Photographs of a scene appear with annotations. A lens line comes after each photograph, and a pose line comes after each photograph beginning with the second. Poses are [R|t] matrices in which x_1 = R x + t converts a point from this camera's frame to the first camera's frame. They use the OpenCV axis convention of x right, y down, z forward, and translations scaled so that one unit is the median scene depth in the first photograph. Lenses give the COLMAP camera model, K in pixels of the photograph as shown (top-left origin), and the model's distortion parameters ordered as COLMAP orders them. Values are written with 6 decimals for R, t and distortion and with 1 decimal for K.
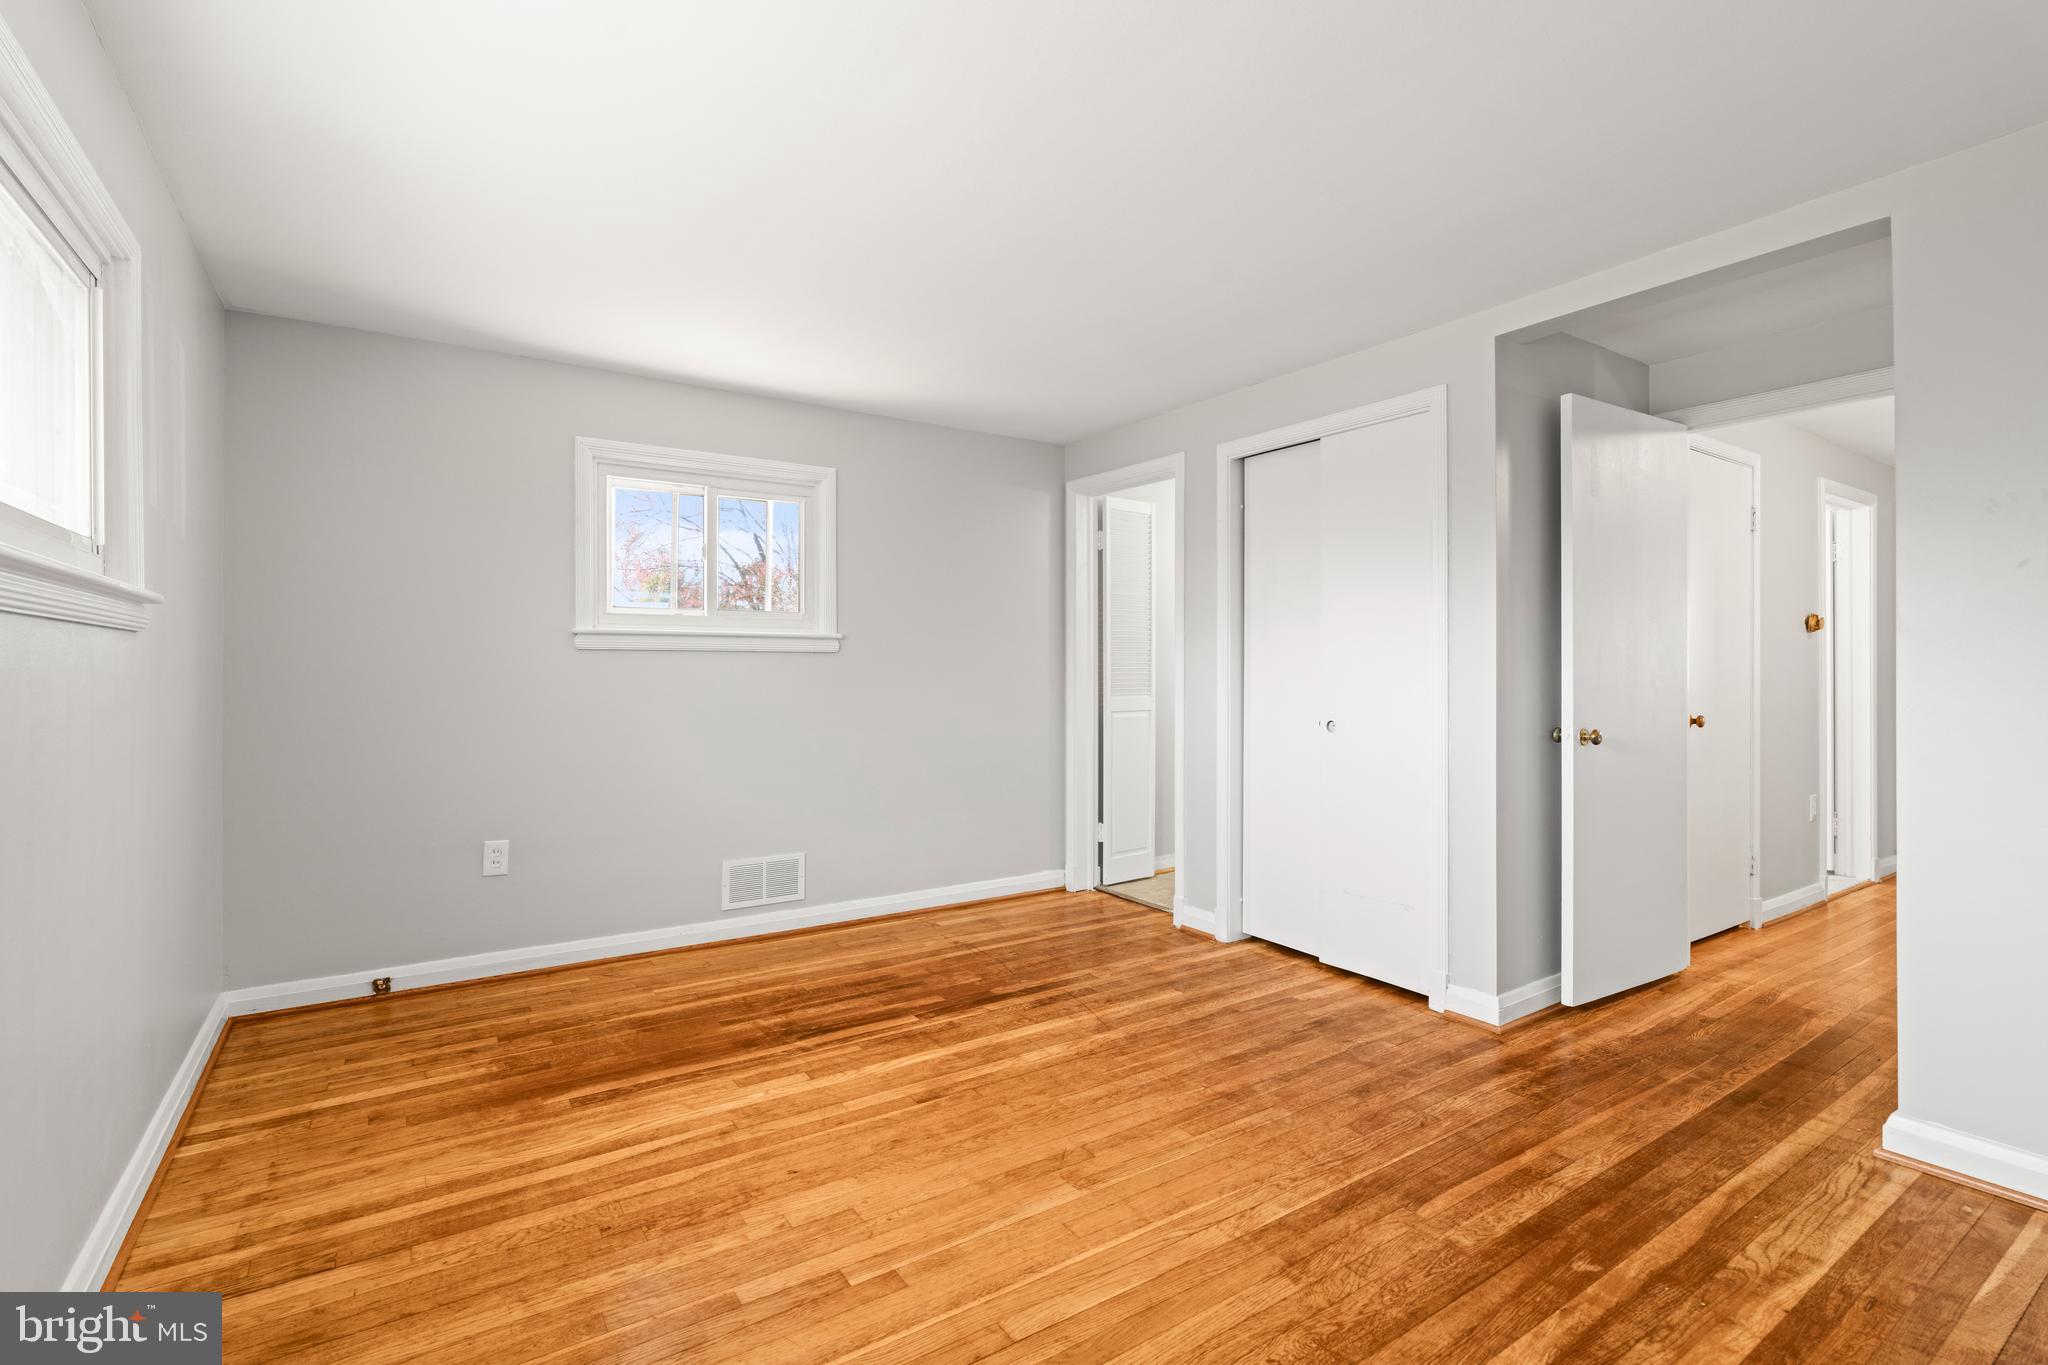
lens RADIAL K [[961.6, 0, 1020.8], [0, 961.6, 675.2], [0, 0, 1]] dist [-0.003094, 0.000394]
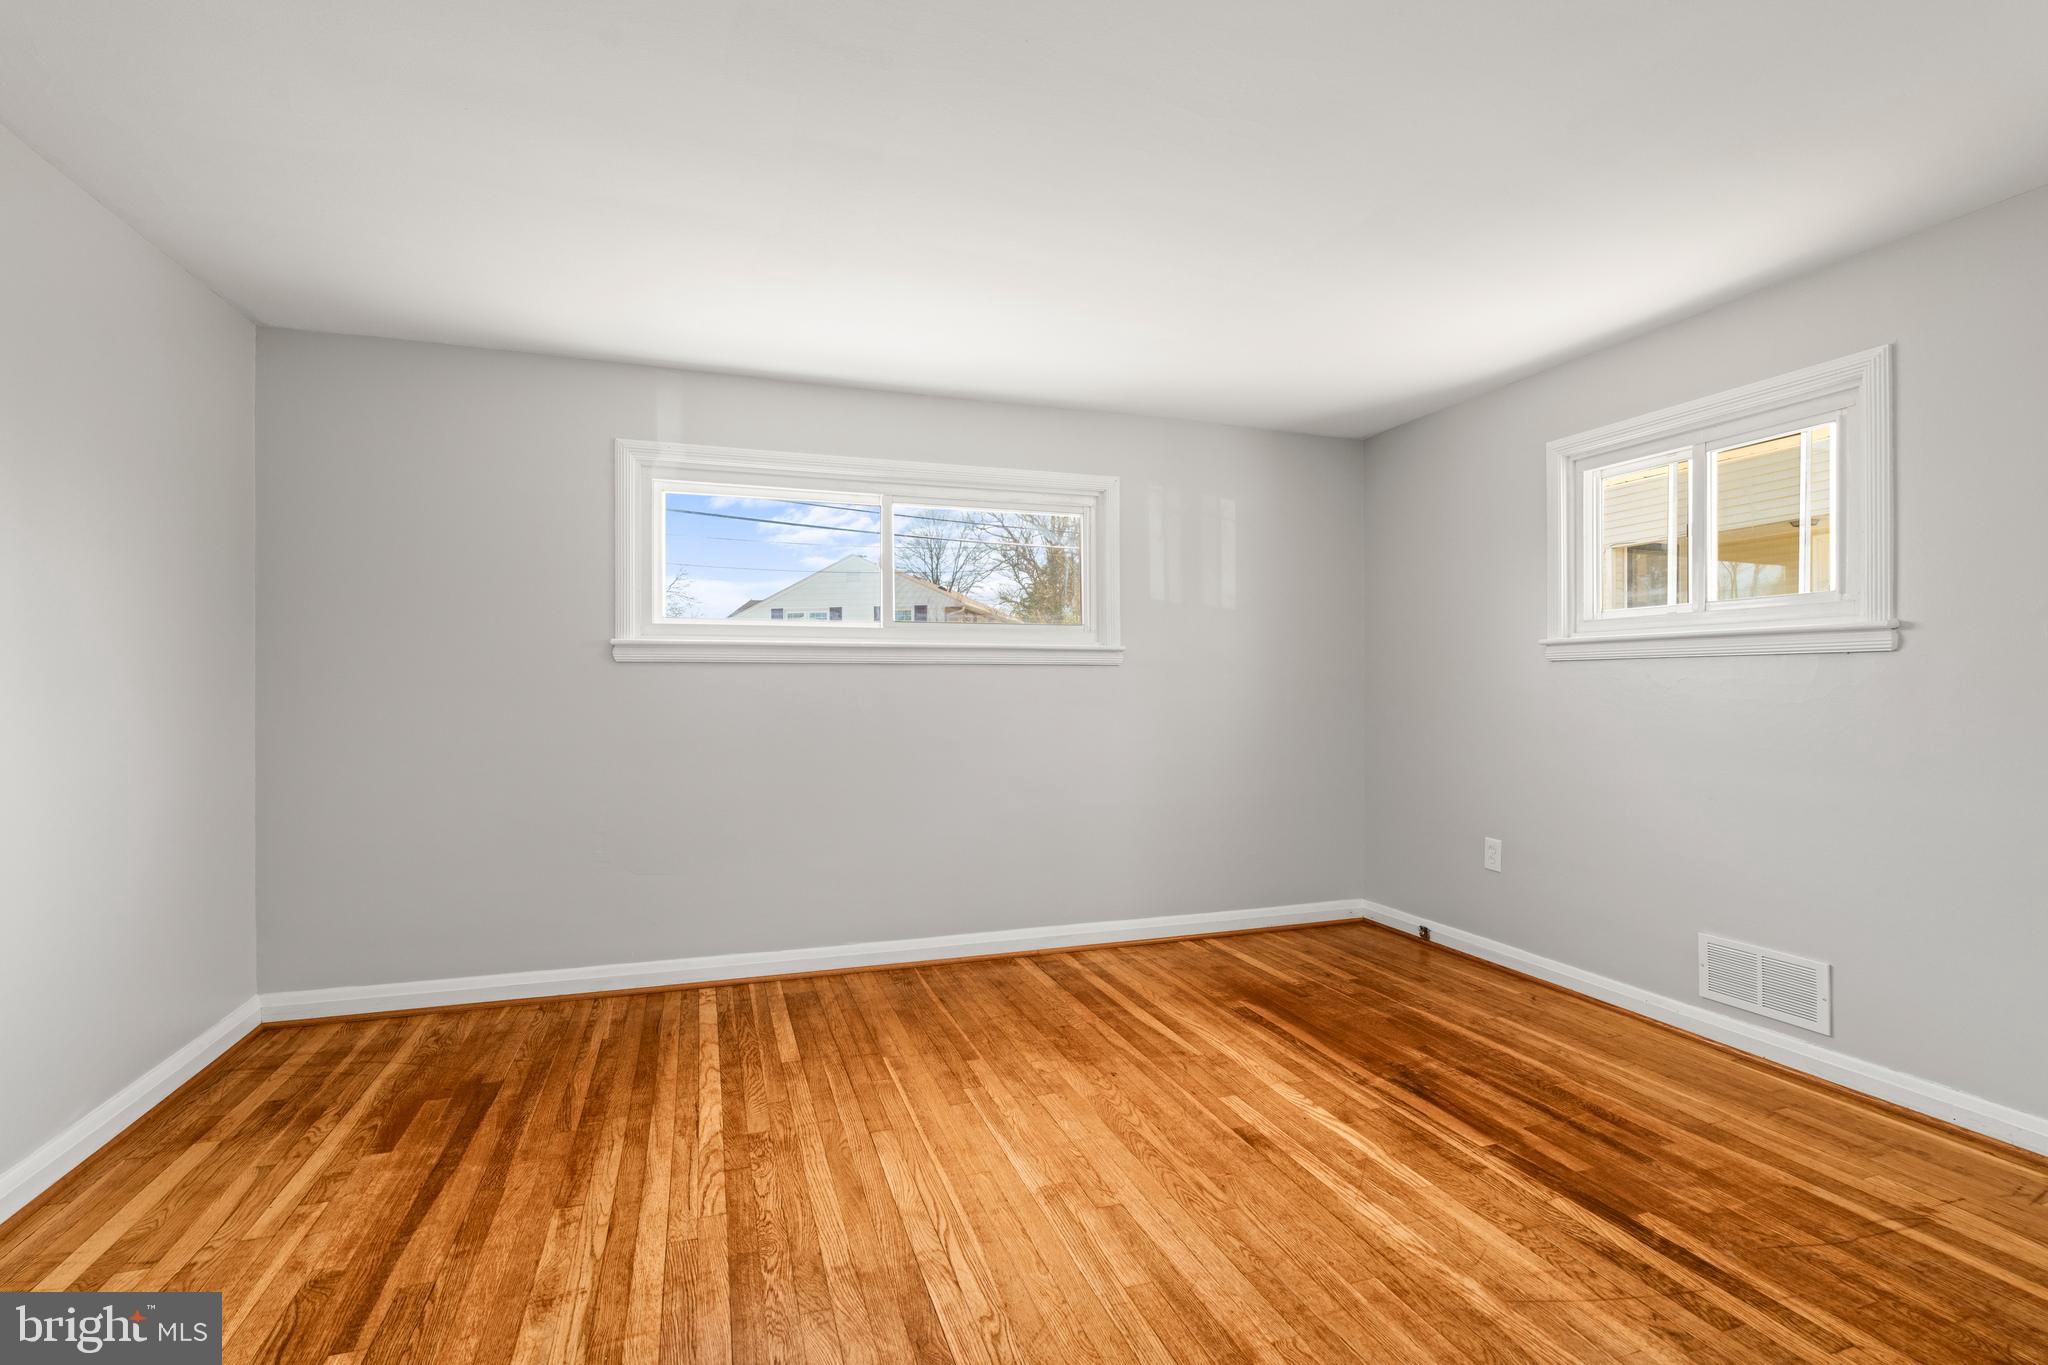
lens RADIAL K [[961.6, 0, 1020.8], [0, 961.6, 675.2], [0, 0, 1]] dist [-0.003094, 0.000394]
pose [[-0.284285, -0.011595, -0.958670, 0.758130], [-0.003141, 0.999933, -0.011163, -0.000401], [0.958735, -0.000162, -0.284303, 0.913787]]
